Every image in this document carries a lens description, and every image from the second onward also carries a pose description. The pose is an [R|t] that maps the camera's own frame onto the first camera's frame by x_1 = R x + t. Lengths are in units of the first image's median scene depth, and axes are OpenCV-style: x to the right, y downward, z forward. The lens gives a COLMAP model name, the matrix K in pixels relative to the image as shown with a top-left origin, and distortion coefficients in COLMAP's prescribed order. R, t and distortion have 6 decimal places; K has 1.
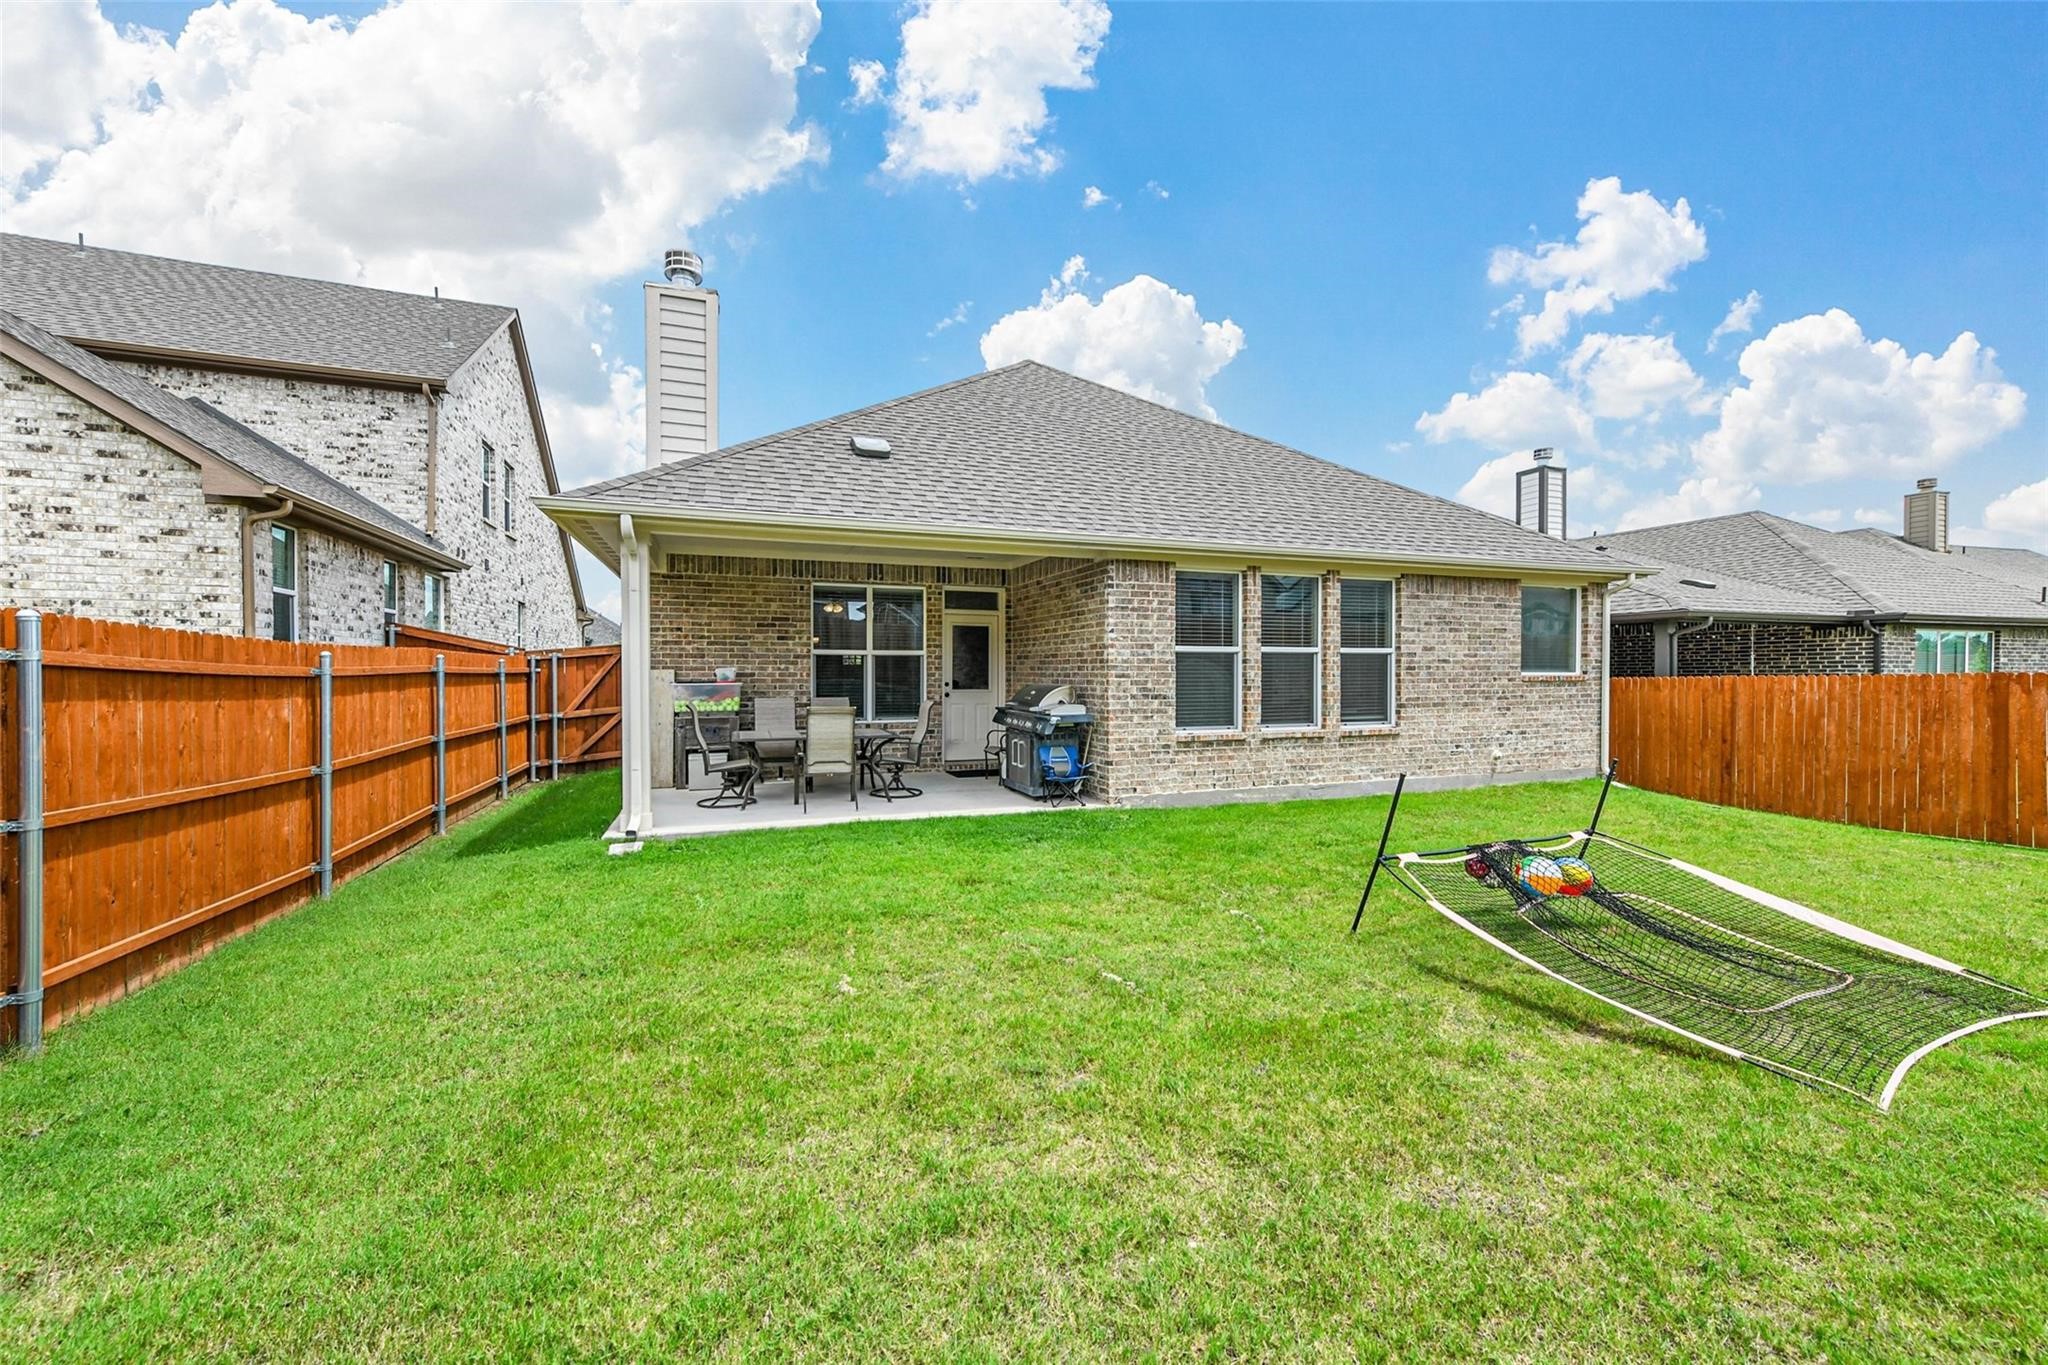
lens RADIAL K [[797.7, 0, 1025.1], [0, 797.7, 681.1], [0, 0, 1]] dist [0.014344, -0.000212]
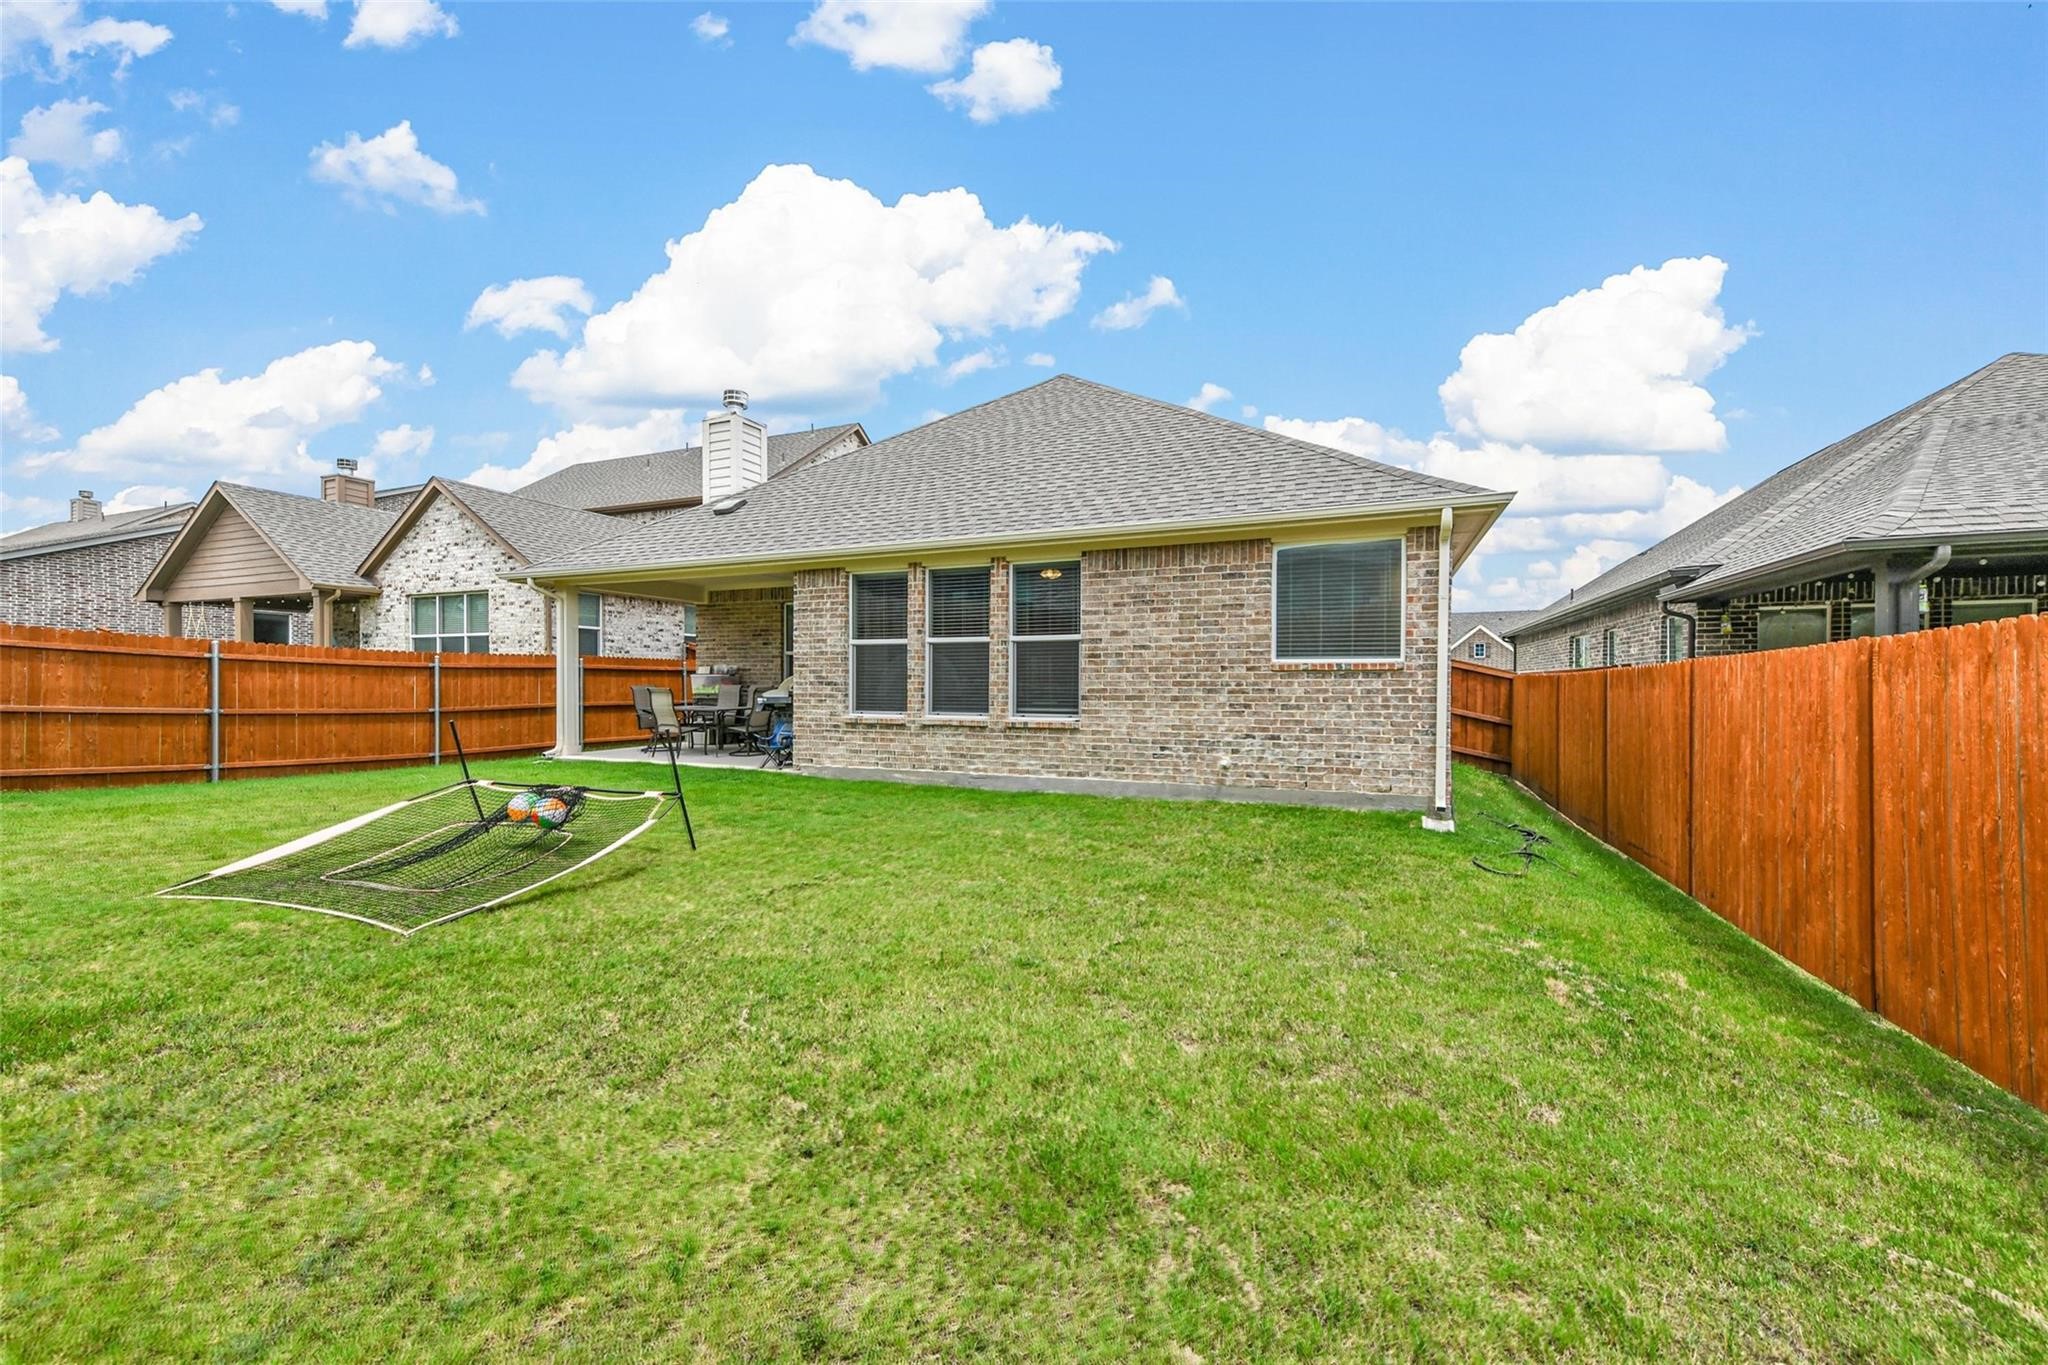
lens RADIAL K [[797.7, 0, 1025.1], [0, 797.7, 681.1], [0, 0, 1]] dist [0.014344, -0.000212]
pose [[0.724253, 0.001237, -0.689534, 1.110675], [-0.009793, 0.999916, -0.008492, 0.021772], [0.689465, 0.012903, 0.724204, 0.323808]]
